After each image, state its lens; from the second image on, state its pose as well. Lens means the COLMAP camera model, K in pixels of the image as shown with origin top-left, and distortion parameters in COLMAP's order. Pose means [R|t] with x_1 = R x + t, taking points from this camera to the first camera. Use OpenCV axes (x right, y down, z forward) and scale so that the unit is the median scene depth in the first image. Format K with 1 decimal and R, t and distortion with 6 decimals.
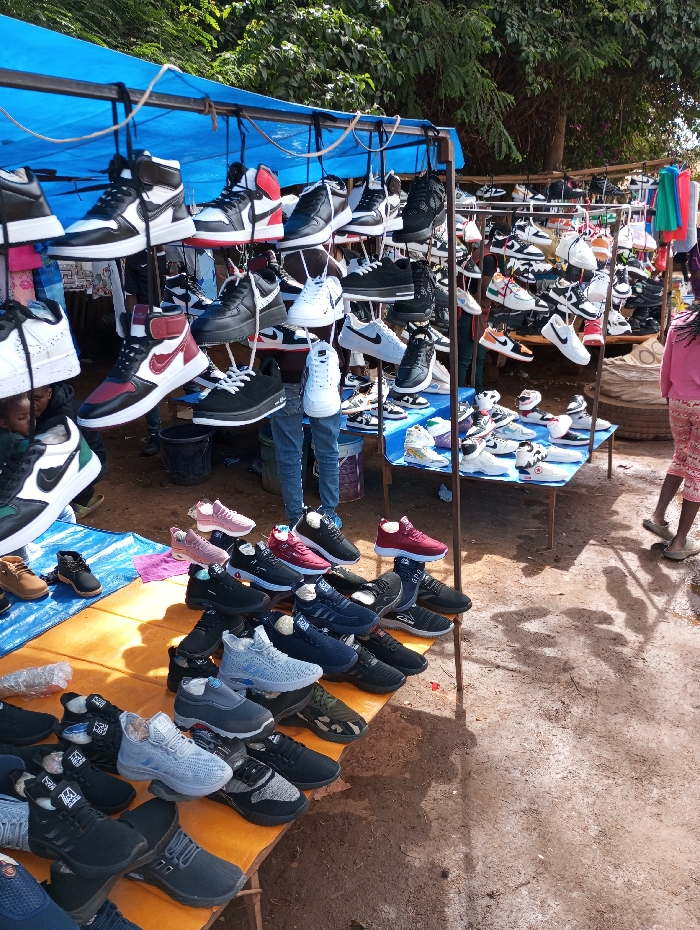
lens RADIAL K [[773.0, 0, 321.8], [0, 773.0, 466.1], [0, 0, 1]] dist [0.085405, -0.012309]
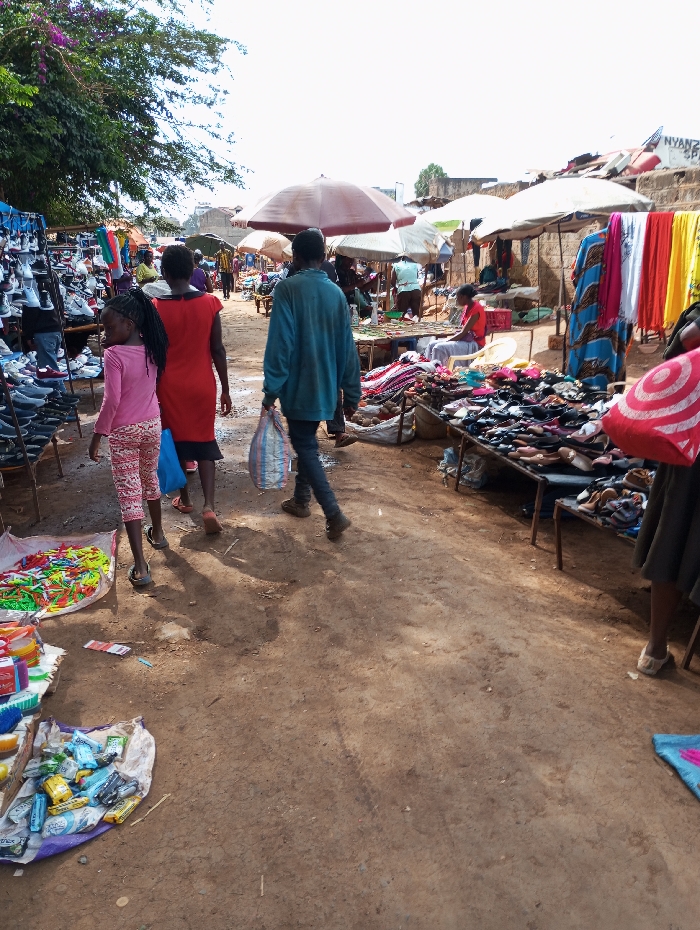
lens RADIAL K [[773.0, 0, 321.8], [0, 773.0, 466.1], [0, 0, 1]] dist [0.085405, -0.012309]
pose [[0.784768, -0.162086, 0.598220, -0.226205], [0.199275, 0.979935, 0.004094, 0.167700], [-0.586881, 0.115997, 0.801321, -0.462433]]
